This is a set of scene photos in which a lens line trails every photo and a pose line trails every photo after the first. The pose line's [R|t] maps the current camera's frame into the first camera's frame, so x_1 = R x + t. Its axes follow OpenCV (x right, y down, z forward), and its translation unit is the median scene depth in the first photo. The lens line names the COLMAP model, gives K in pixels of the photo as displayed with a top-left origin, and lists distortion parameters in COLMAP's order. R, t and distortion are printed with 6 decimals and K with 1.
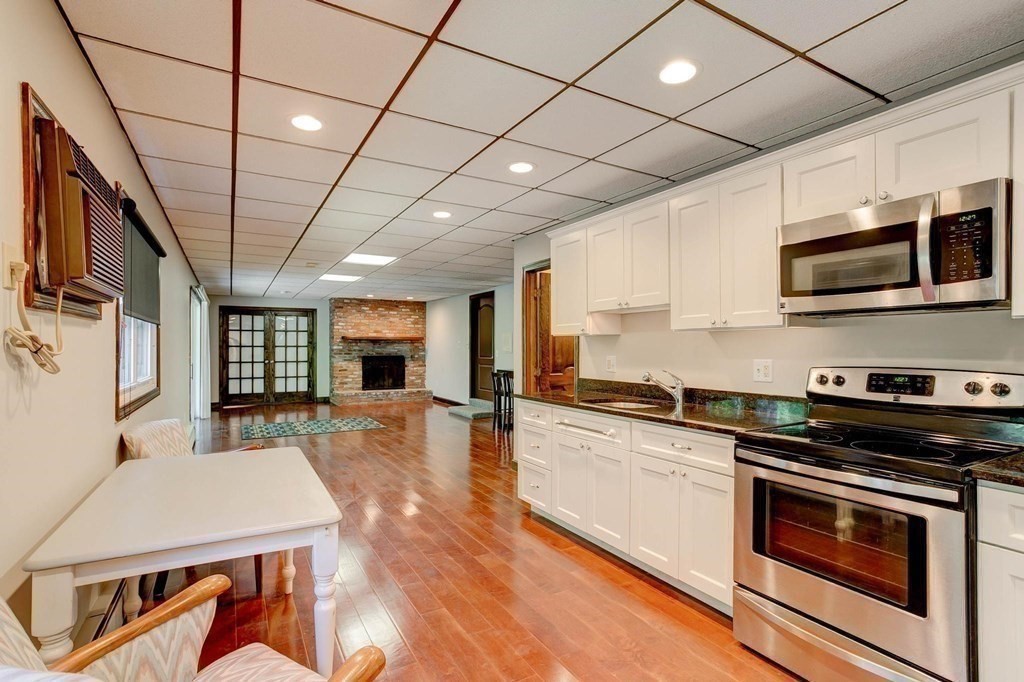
lens RADIAL K [[497.3, 0, 488.7], [0, 497.3, 348.2], [0, 0, 1]] dist [-0.026311, 0.020152]
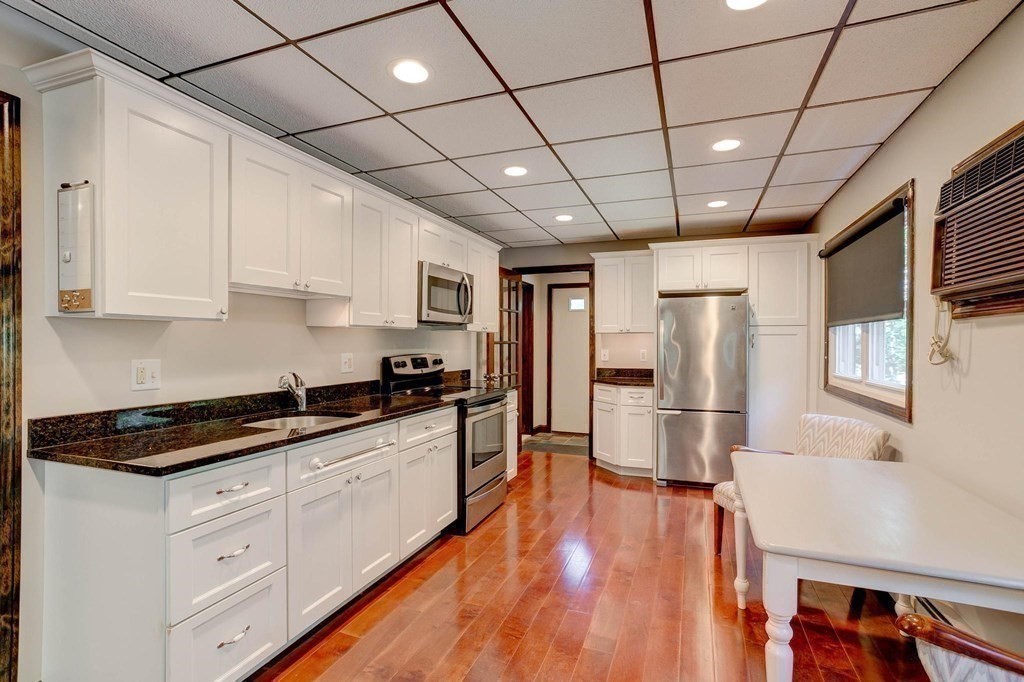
lens RADIAL K [[497.3, 0, 515.8], [0, 497.3, 342.0], [0, 0, 1]] dist [-0.026311, 0.020152]
pose [[-0.678663, -0.002036, 0.734447, -0.614817], [-0.005198, 0.999984, -0.002030, -0.003516], [-0.734431, -0.005196, -0.678663, 1.608693]]
